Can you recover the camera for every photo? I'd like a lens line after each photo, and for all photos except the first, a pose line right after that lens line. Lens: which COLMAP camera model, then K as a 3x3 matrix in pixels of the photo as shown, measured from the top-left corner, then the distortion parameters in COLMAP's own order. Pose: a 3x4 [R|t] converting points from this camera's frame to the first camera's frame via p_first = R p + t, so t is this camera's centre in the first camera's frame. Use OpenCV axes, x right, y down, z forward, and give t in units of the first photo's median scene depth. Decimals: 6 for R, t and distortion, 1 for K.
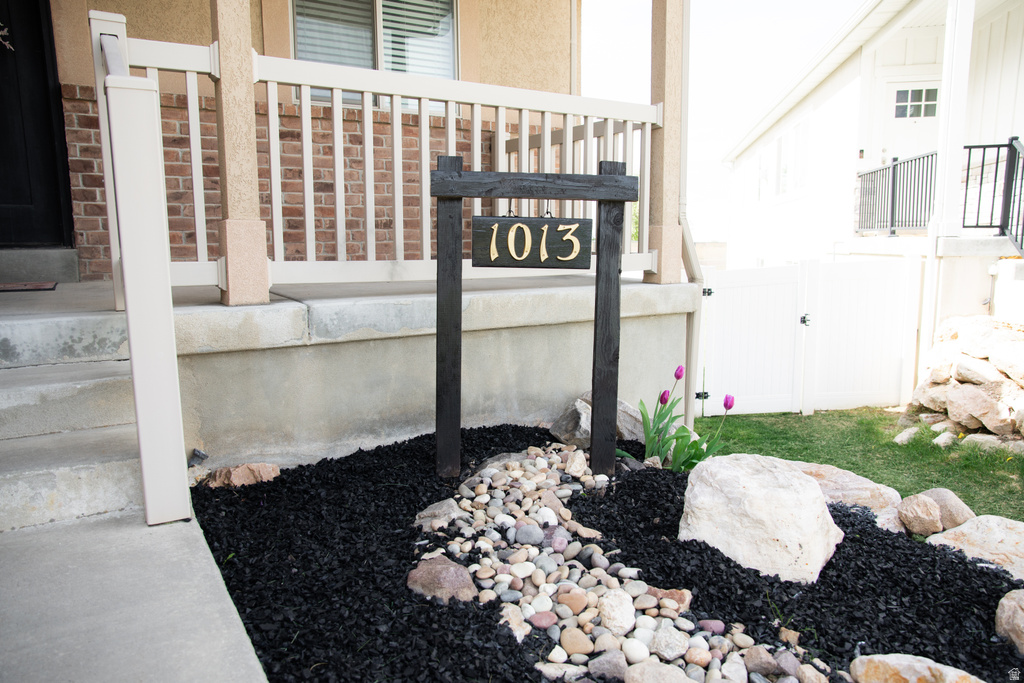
lens RADIAL K [[695.3, 0, 508.8], [0, 695.3, 342.5], [0, 0, 1]] dist [-0.052365, 0.043678]
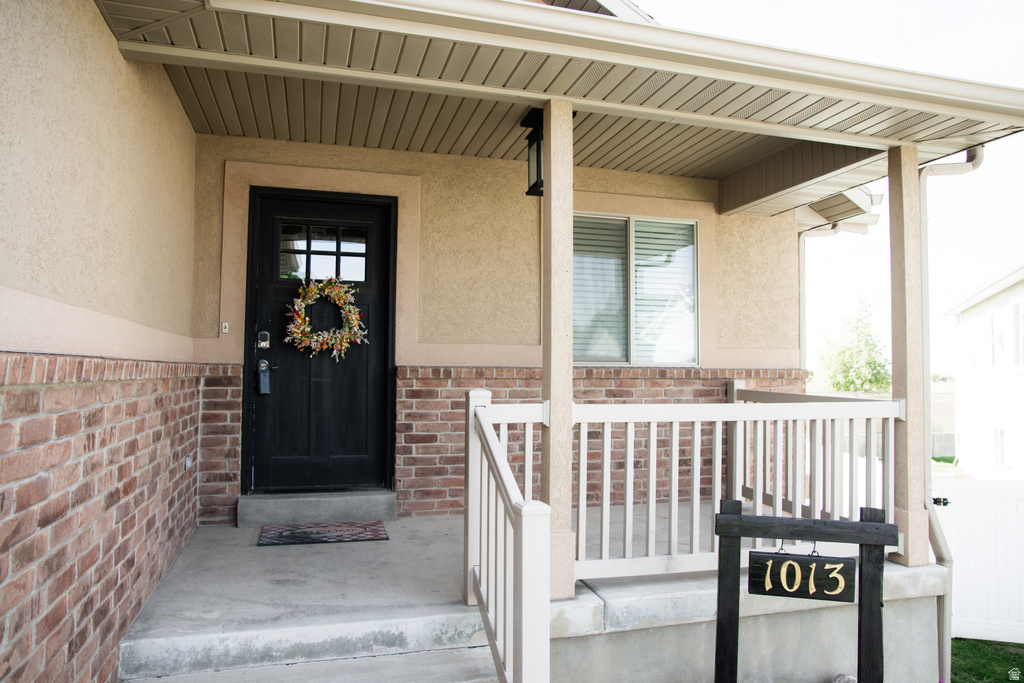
lens RADIAL K [[695.3, 0, 508.7], [0, 695.3, 342.1], [0, 0, 1]] dist [-0.052365, 0.043678]
pose [[0.963838, 0.006897, -0.266399, -0.128583], [-0.054719, 0.983487, -0.172511, -0.285216], [0.260810, 0.180850, 0.948299, -0.298272]]
